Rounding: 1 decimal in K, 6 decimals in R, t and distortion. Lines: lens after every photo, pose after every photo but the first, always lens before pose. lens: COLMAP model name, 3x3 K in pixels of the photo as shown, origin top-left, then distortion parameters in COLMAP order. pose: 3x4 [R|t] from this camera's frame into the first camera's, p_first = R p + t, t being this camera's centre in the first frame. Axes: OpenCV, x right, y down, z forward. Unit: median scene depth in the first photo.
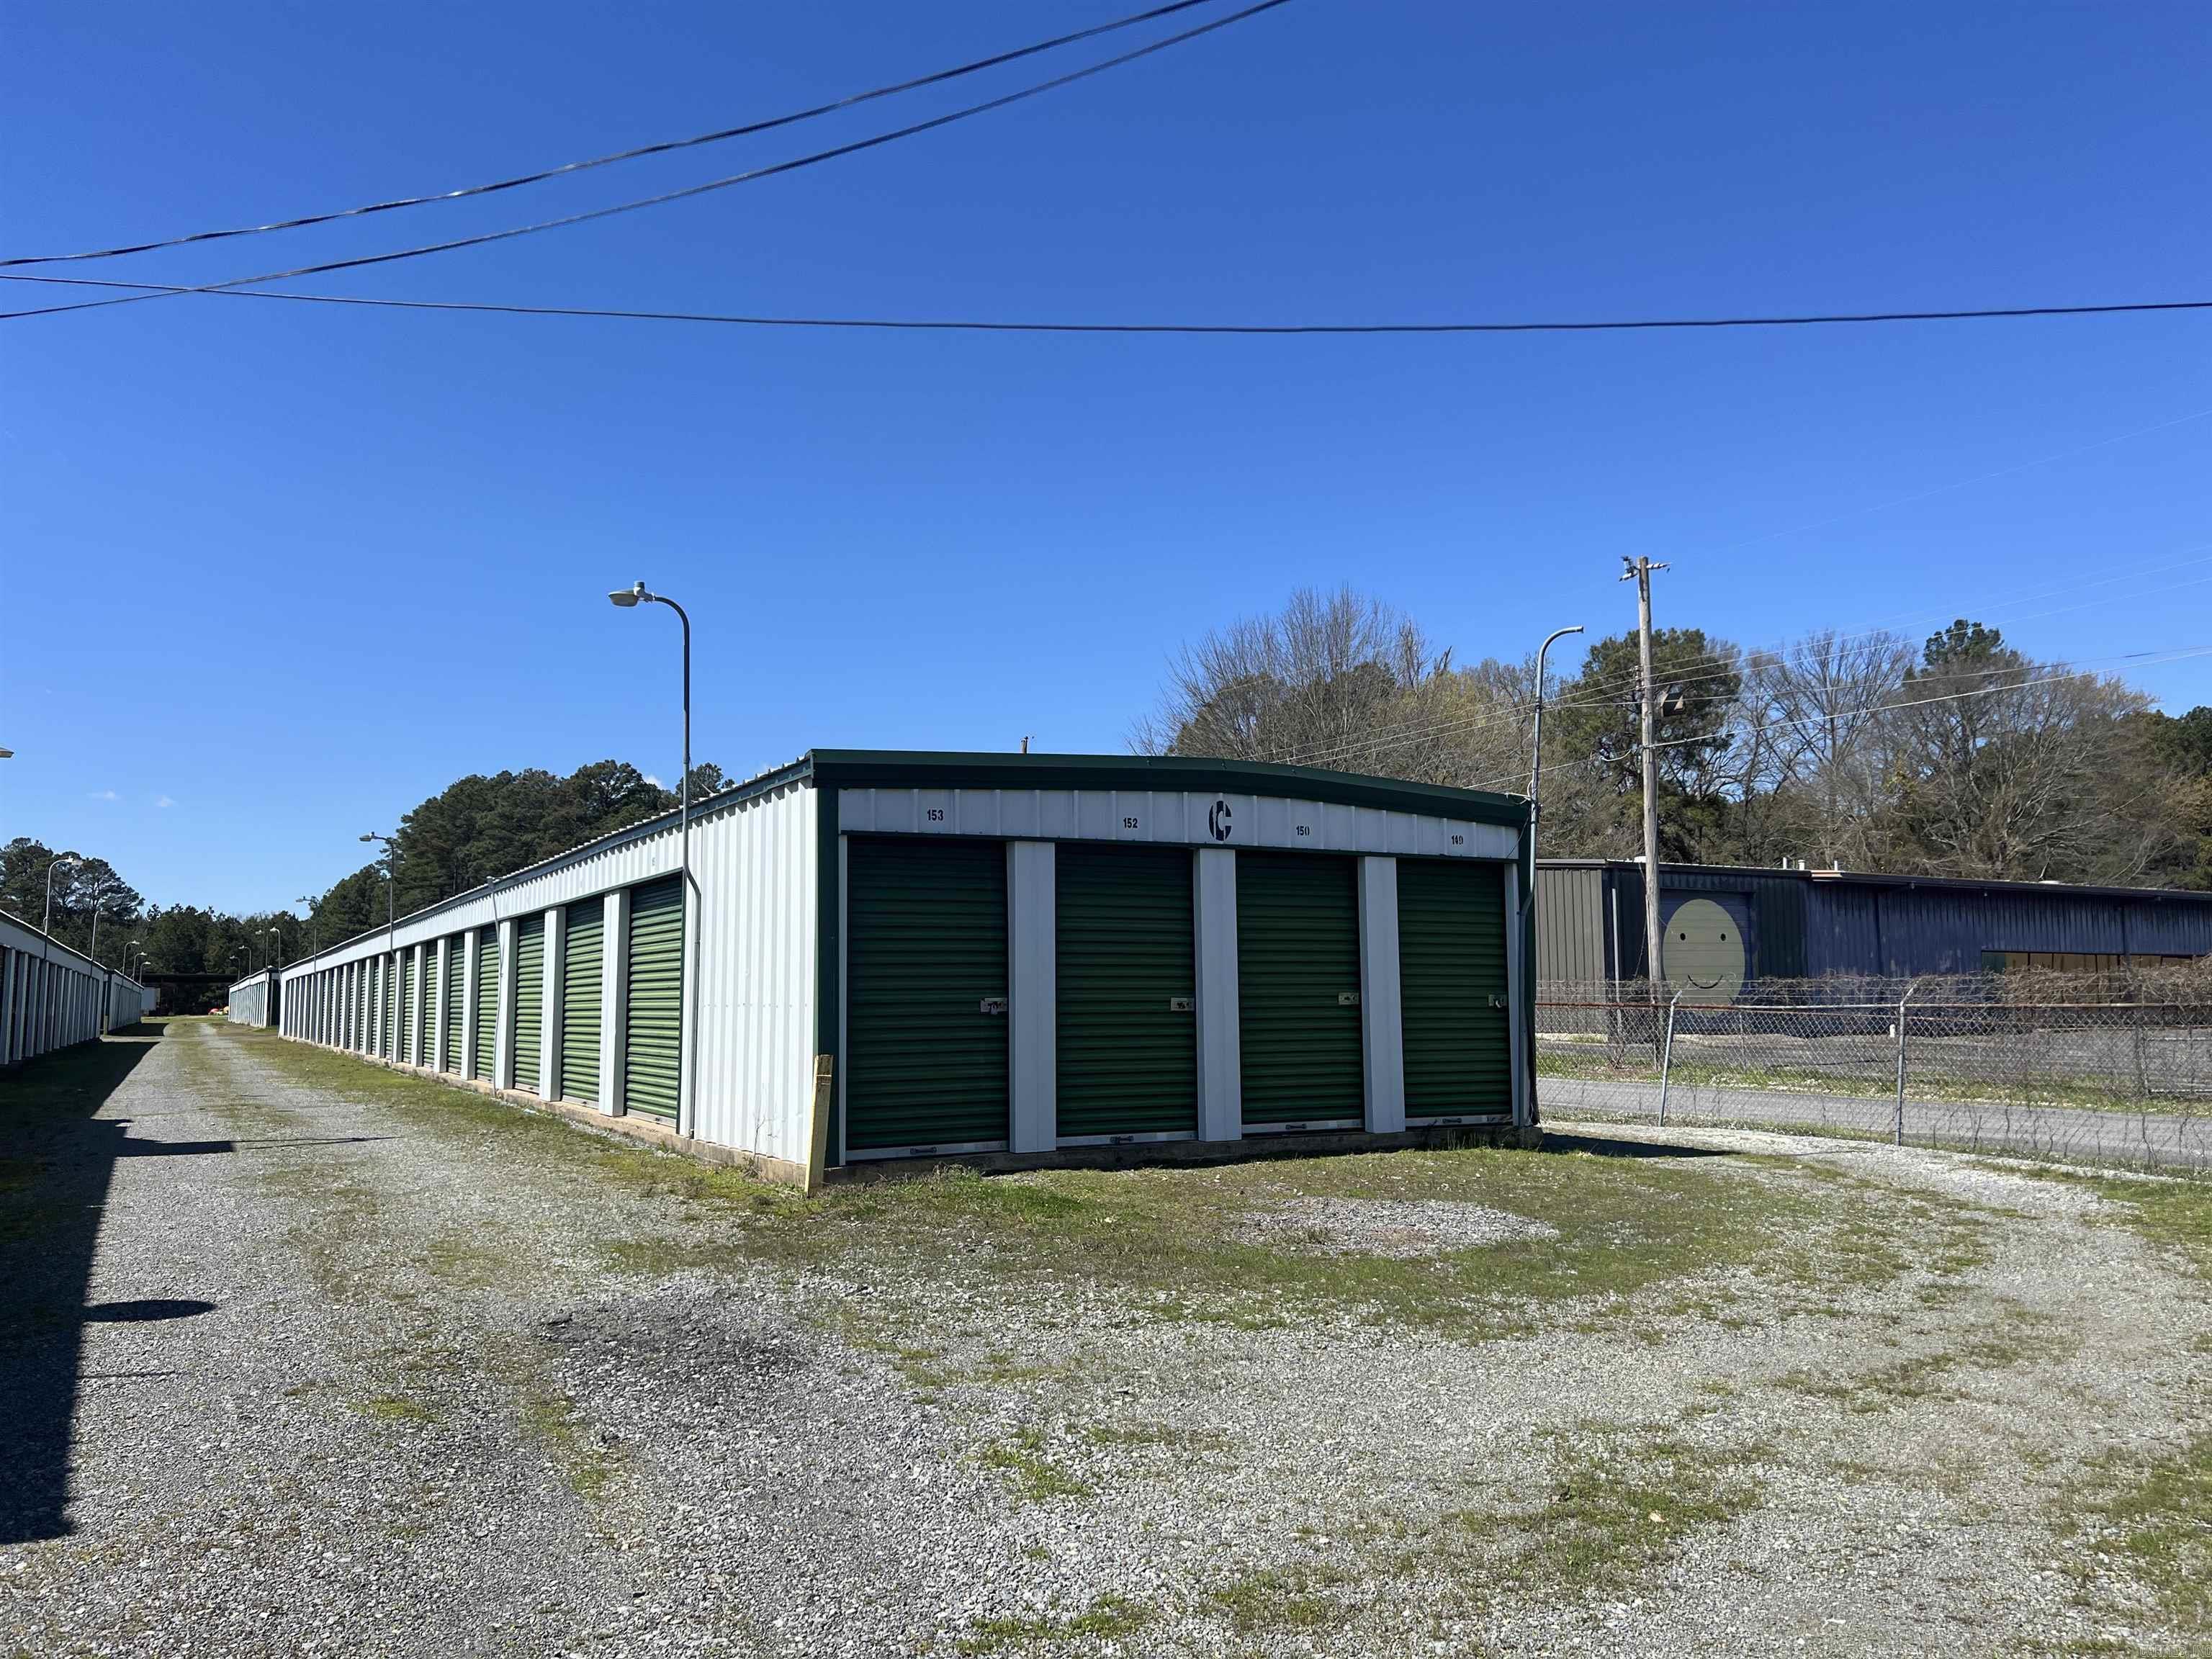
lens RADIAL K [[1632.0, 0, 1106.0], [0, 1632.0, 829.5], [0, 0, 1]] dist [0.043366, -0.058744]
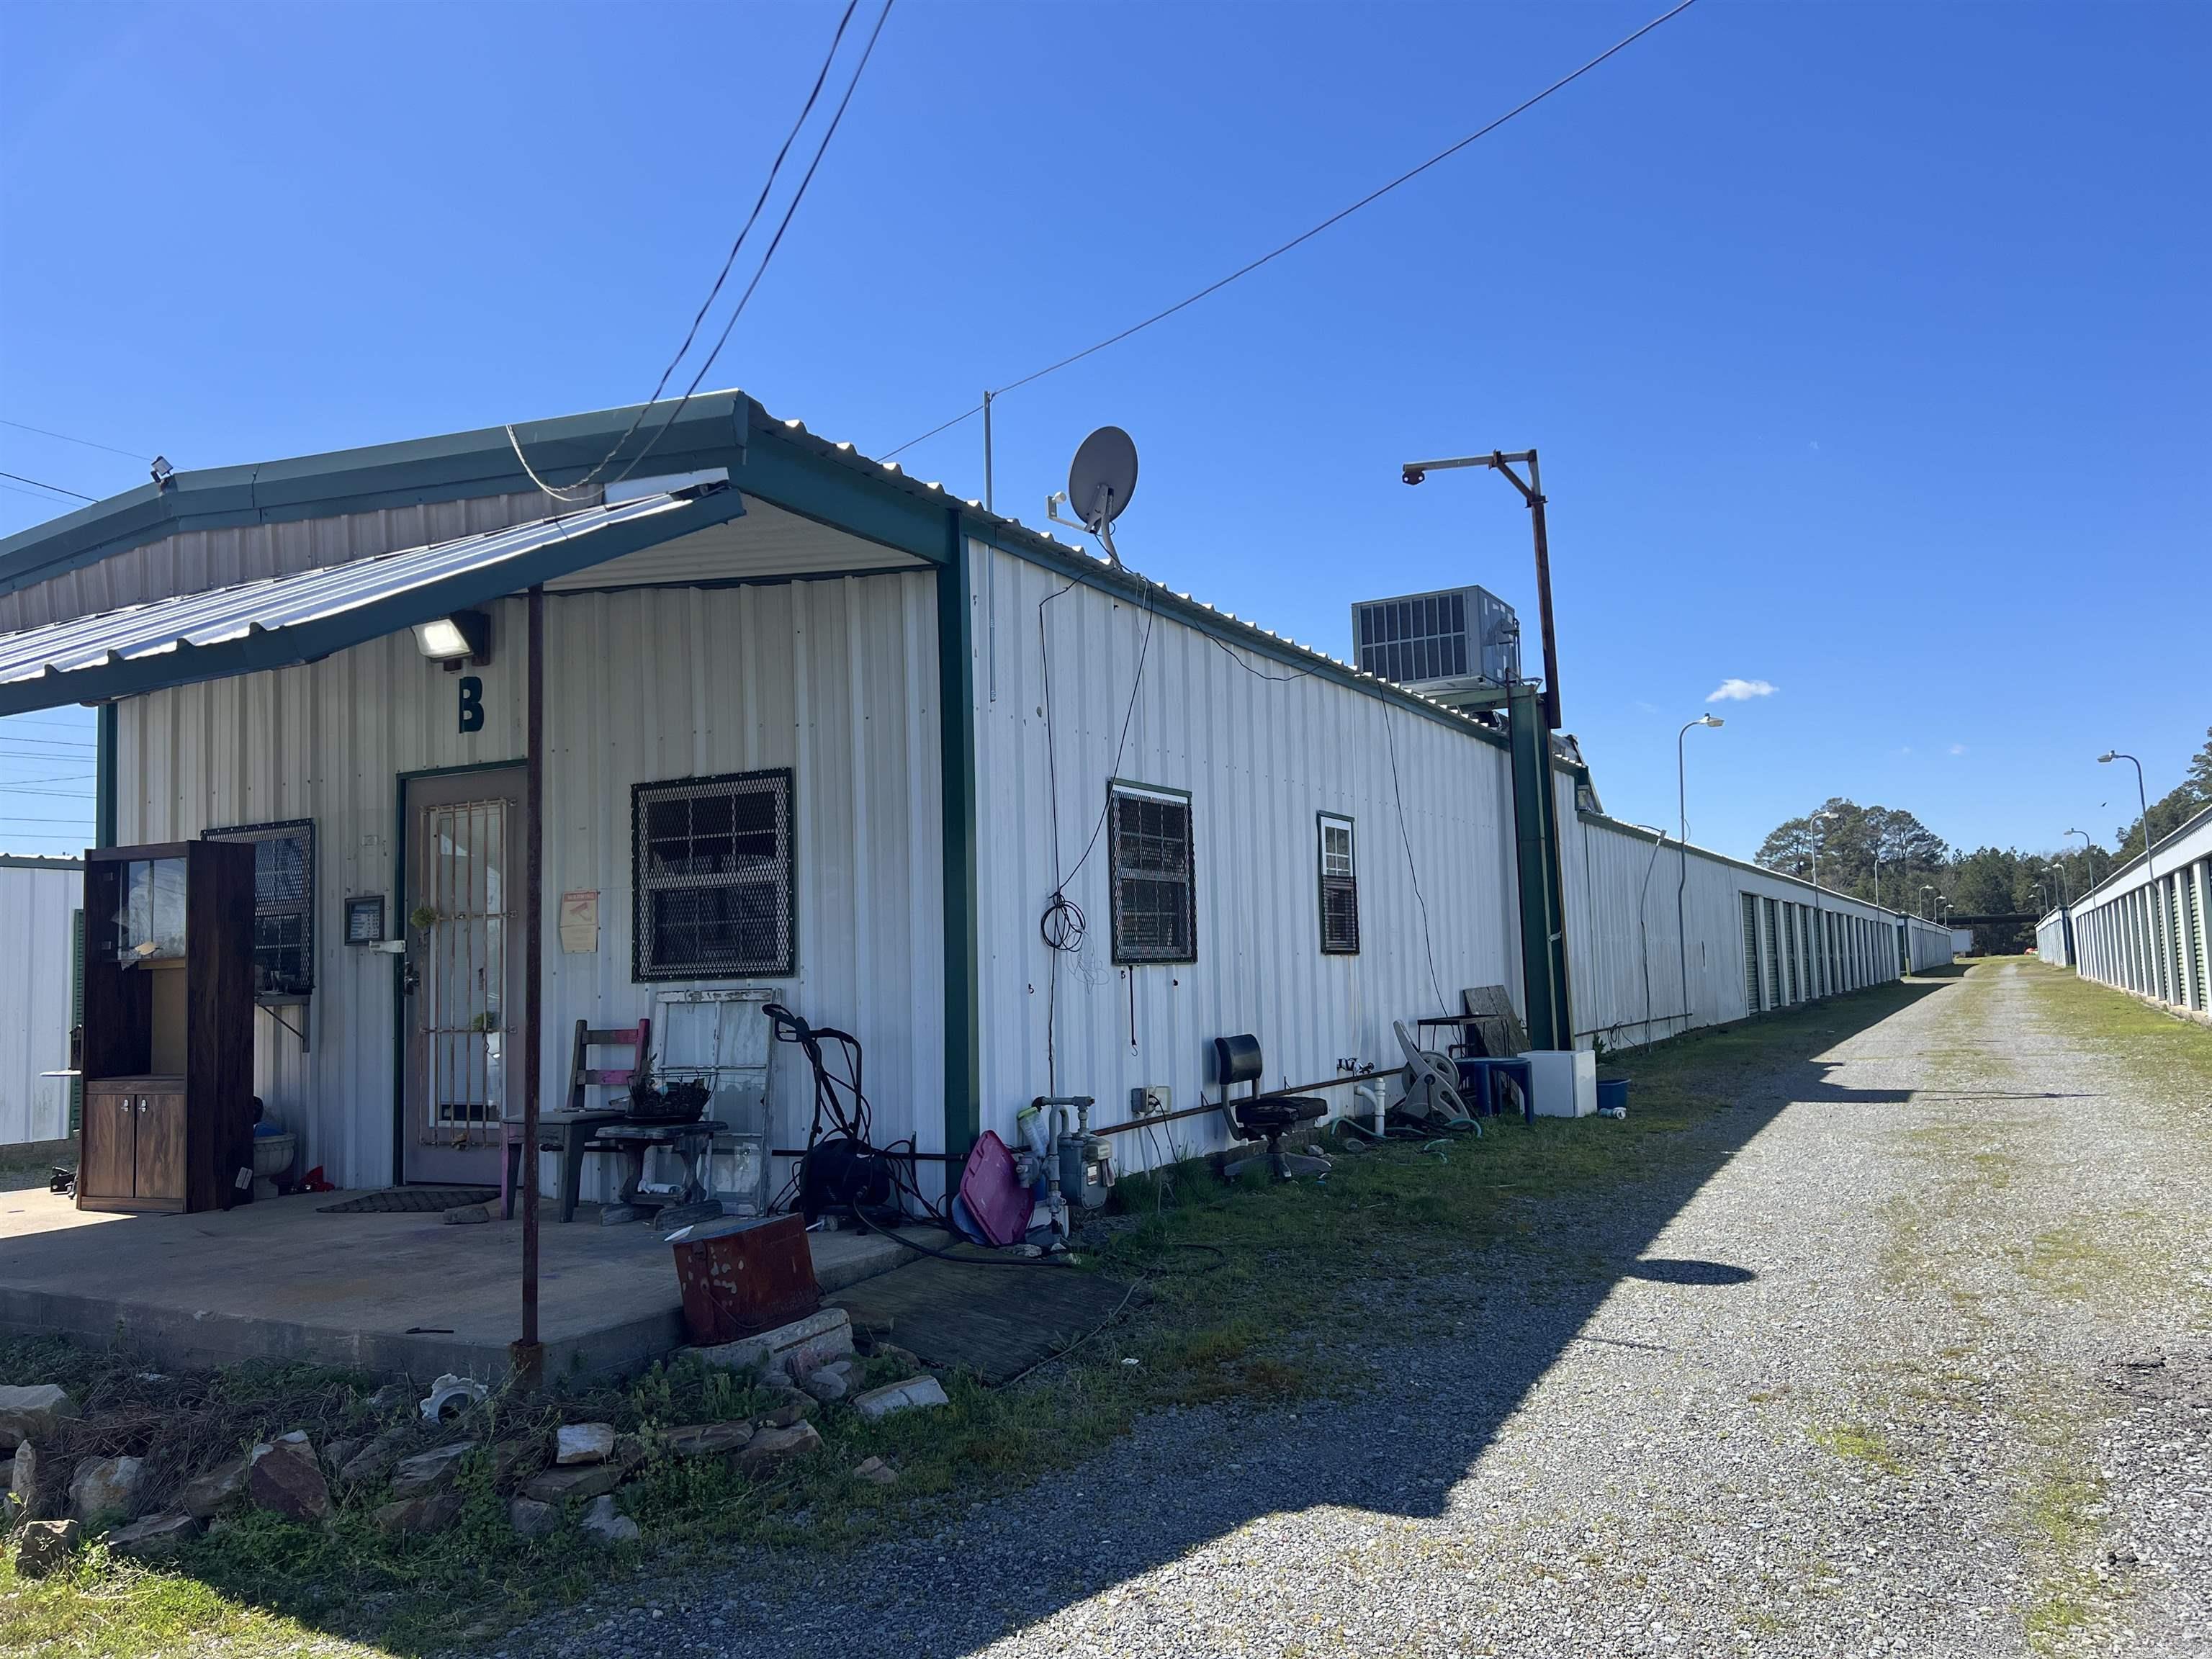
lens RADIAL K [[1632.0, 0, 1106.0], [0, 1632.0, 829.5], [0, 0, 1]] dist [0.043366, -0.058744]
pose [[0.537524, -0.086848, -0.838764, 0.038616], [0.117011, 0.992741, -0.027804, 0.014451], [0.835090, -0.083199, 0.543785, 0.136700]]
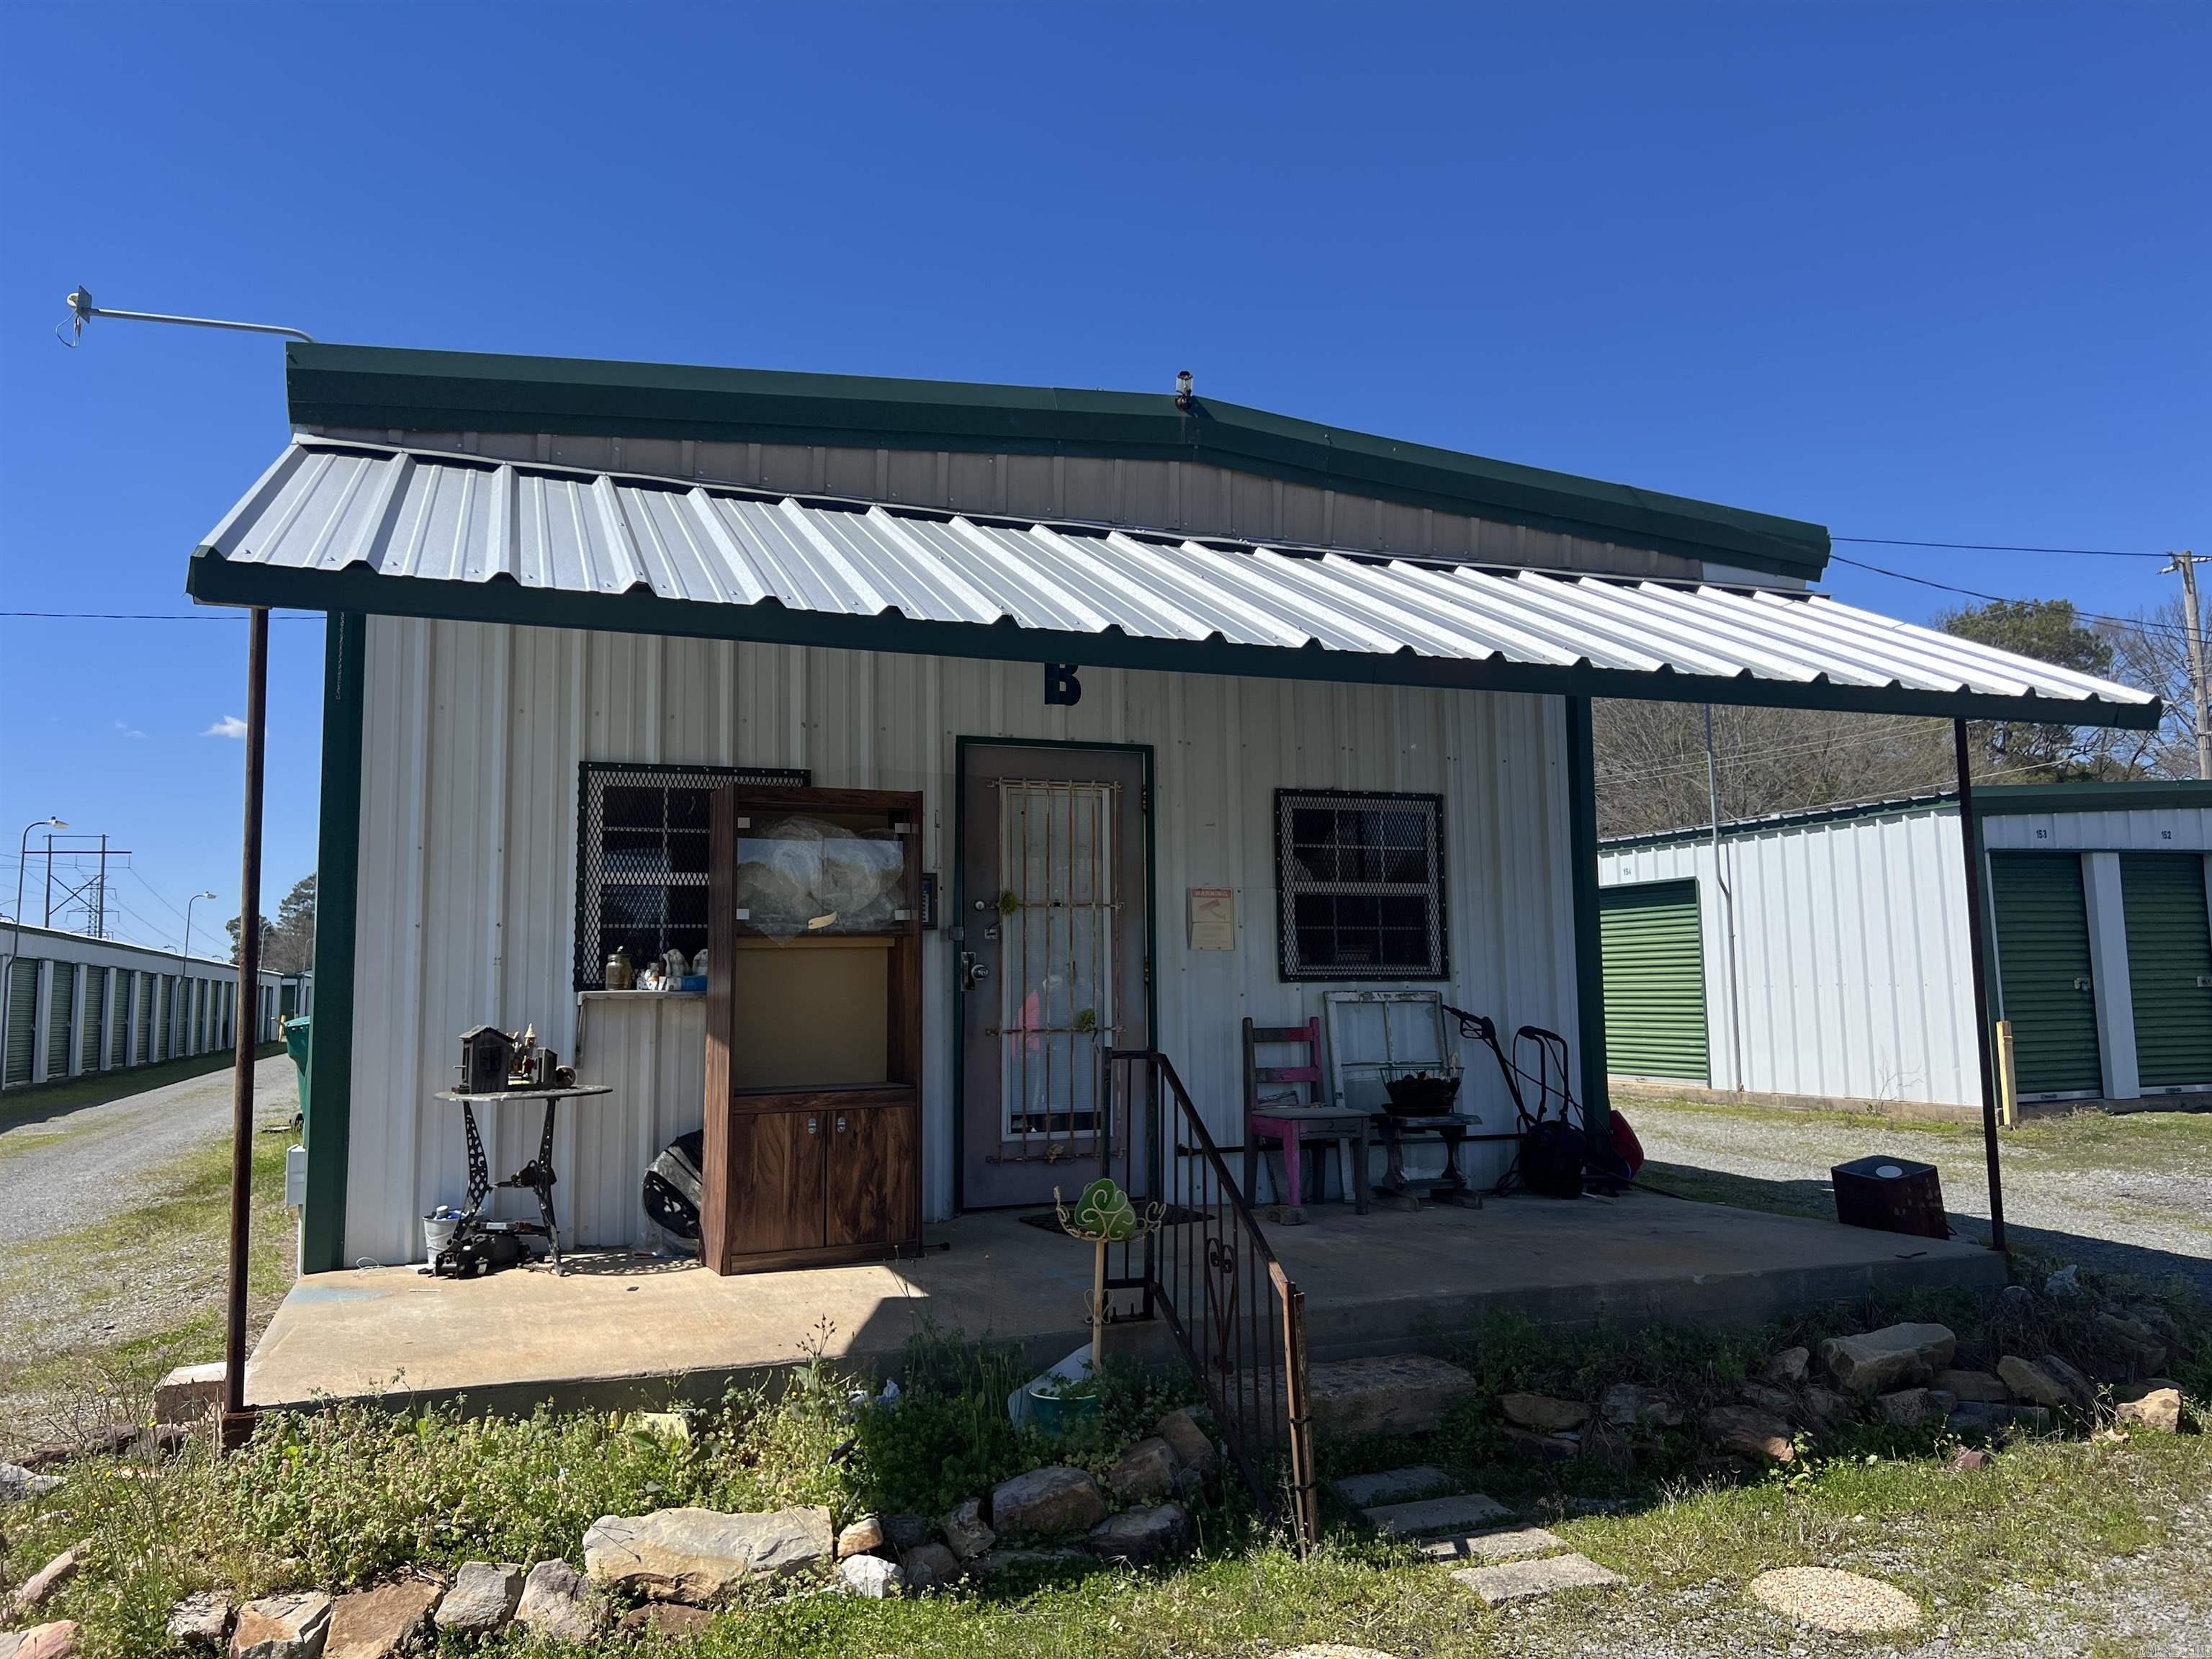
lens RADIAL K [[1632.0, 0, 1106.0], [0, 1632.0, 829.5], [0, 0, 1]] dist [0.043366, -0.058744]
pose [[0.989844, -0.026174, -0.139725, -0.612208], [0.026561, 0.999647, 0.000906, -0.031247], [0.139652, -0.004608, 0.990190, -0.352662]]
